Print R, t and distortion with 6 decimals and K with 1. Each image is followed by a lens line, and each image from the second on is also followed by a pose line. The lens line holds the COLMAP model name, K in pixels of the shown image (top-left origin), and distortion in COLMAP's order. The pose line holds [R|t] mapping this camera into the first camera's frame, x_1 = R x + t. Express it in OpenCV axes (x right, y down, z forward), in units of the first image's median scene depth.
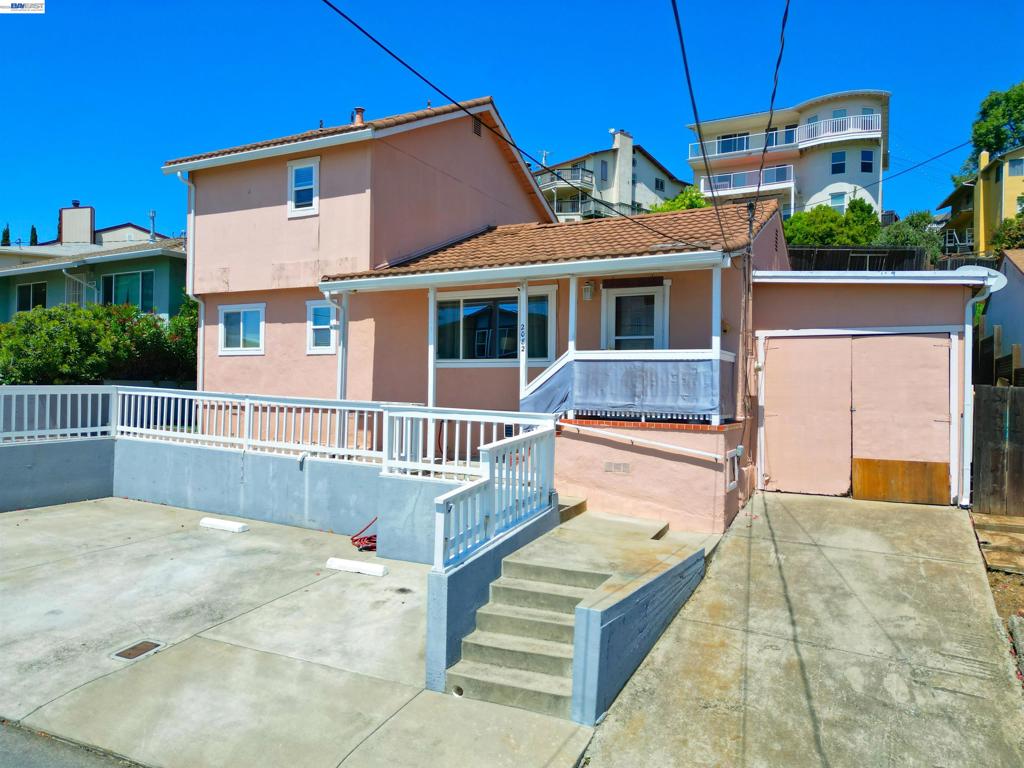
lens RADIAL K [[731.5, 0, 512.0], [0, 731.5, 384.0], [0, 0, 1]] dist [0.082577, -0.080417]
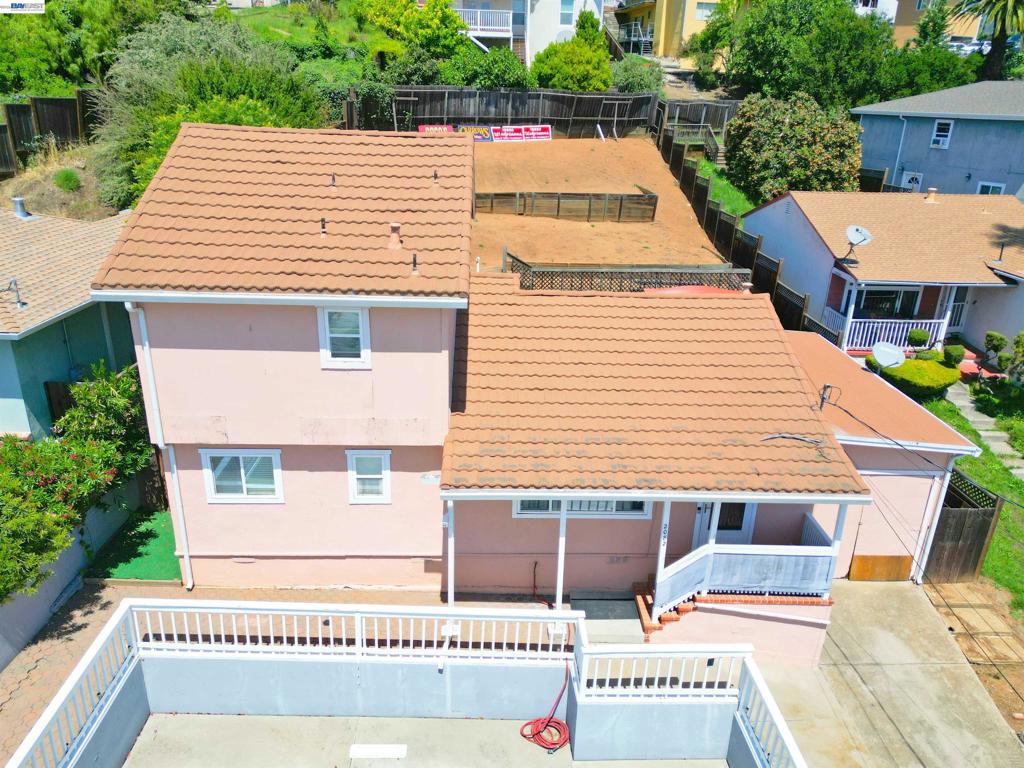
lens RADIAL K [[746.0, 0, 512.0], [0, 746.0, 384.0], [0, 0, 1]] dist [0.055016, -0.000490]
pose [[0.872248, -0.169078, 0.458908, -0.578685], [-0.023146, 0.923016, 0.384064, -0.610821], [-0.488516, -0.345621, 0.801185, 0.262539]]
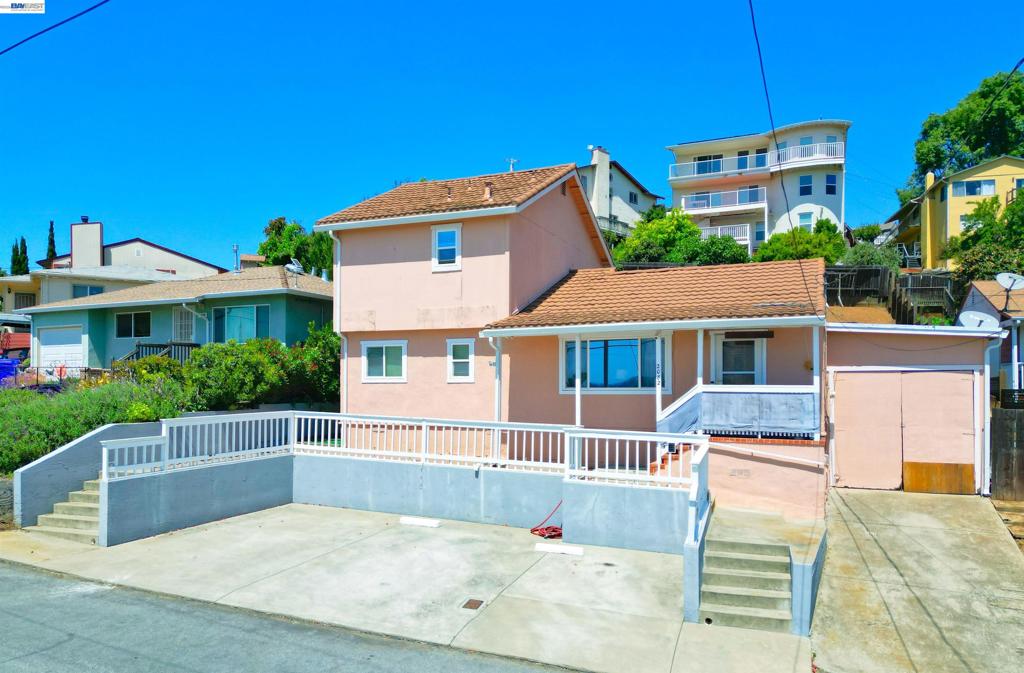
lens RADIAL K [[744.3, 0, 509.7], [0, 744.3, 383.0], [0, 0, 1]] dist [0.087725, -0.089151]
pose [[0.996858, -0.011692, 0.078336, -0.315623], [0.011559, 0.999931, 0.002159, -0.047690], [-0.078356, -0.001246, 0.996925, -0.280622]]
